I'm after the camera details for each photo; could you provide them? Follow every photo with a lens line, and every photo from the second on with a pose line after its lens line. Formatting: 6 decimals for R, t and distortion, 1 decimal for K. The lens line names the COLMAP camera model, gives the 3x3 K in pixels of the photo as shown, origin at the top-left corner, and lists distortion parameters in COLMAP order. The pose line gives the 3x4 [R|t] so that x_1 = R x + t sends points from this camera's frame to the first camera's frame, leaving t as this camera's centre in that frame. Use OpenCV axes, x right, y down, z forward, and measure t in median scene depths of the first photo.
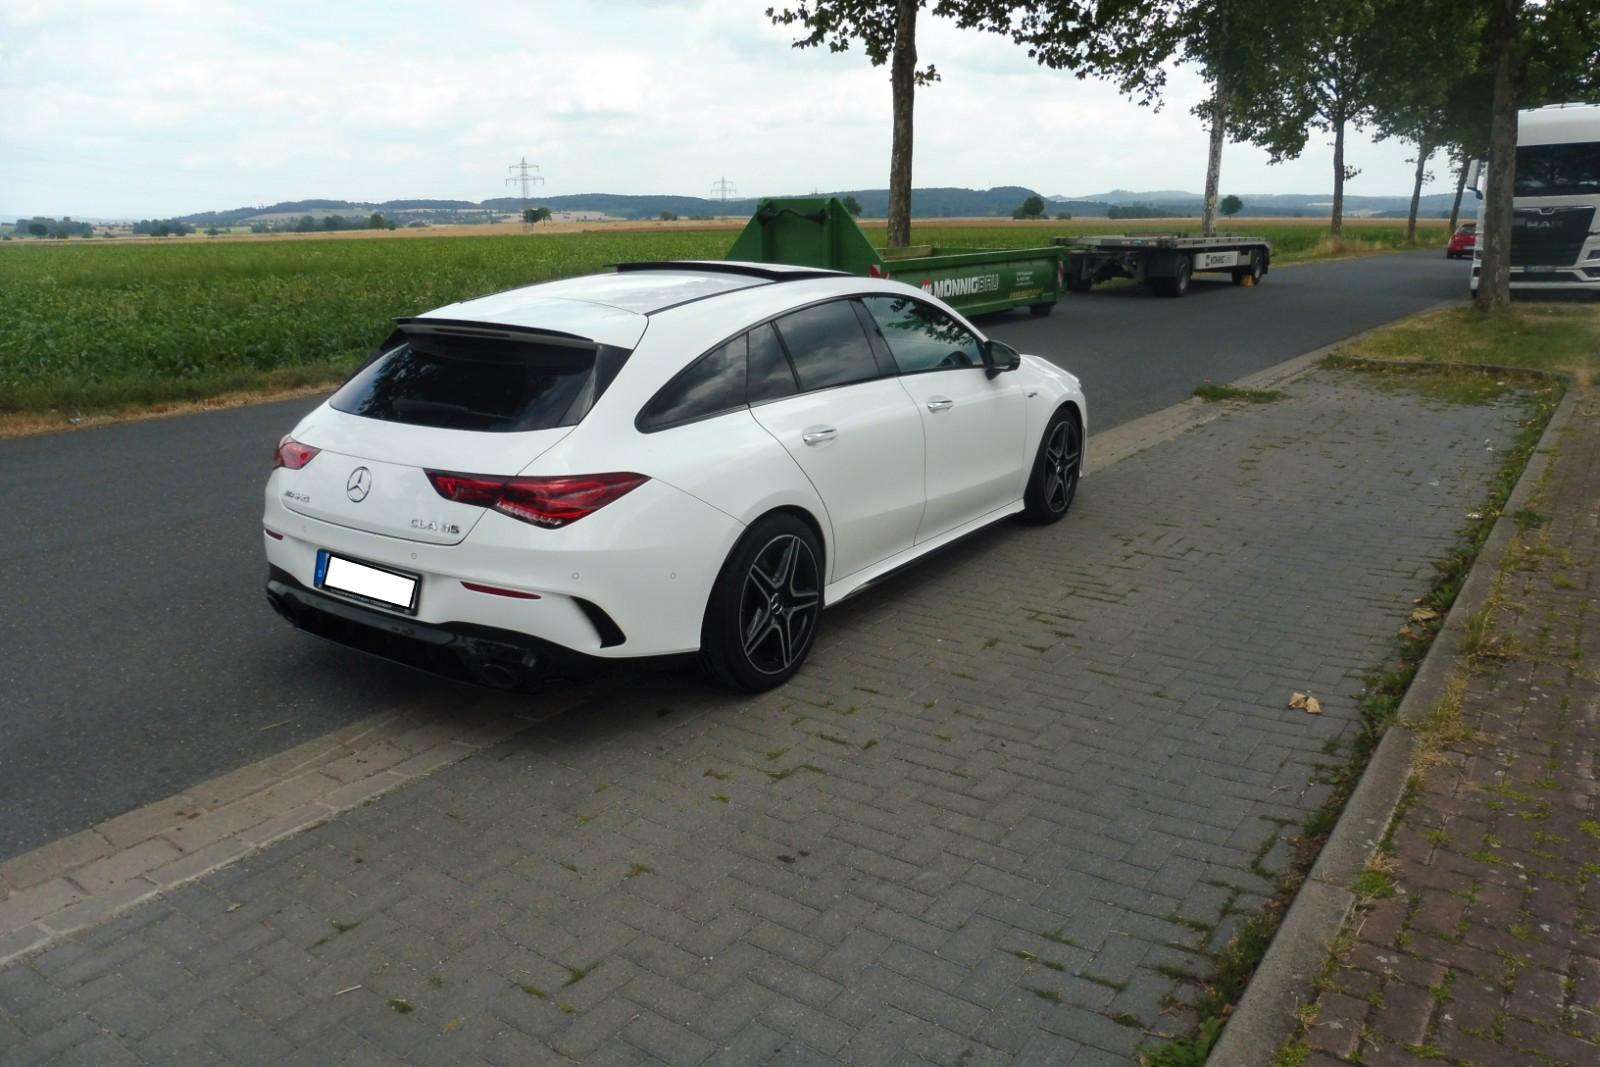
lens RADIAL K [[1160.4, 0, 797.2], [0, 1160.4, 527.6], [0, 0, 1]] dist [-0.046049, 0.020516]
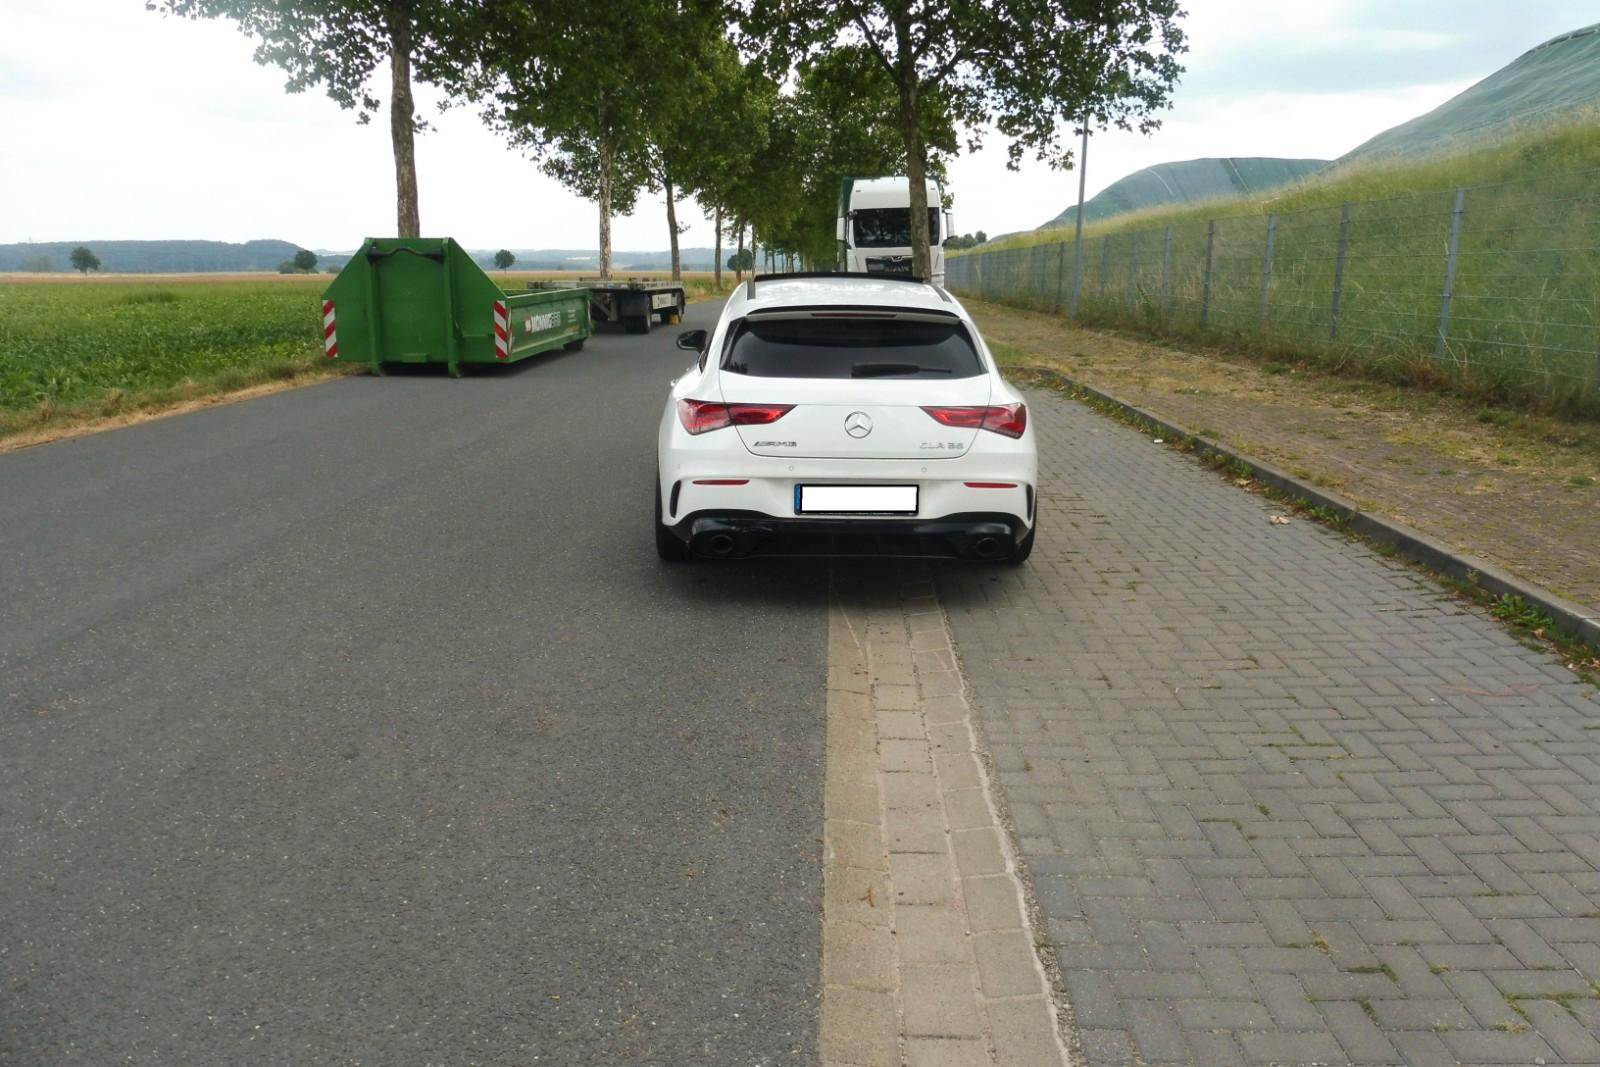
lens RADIAL K [[1160.4, 0, 794.9], [0, 1160.4, 534.0], [0, 0, 1]] dist [-0.046049, 0.020516]
pose [[0.835077, -0.115008, 0.537978, -0.296797], [0.135866, 0.990727, 0.000899, 0.019115], [-0.533092, 0.072342, 0.842959, -0.018777]]
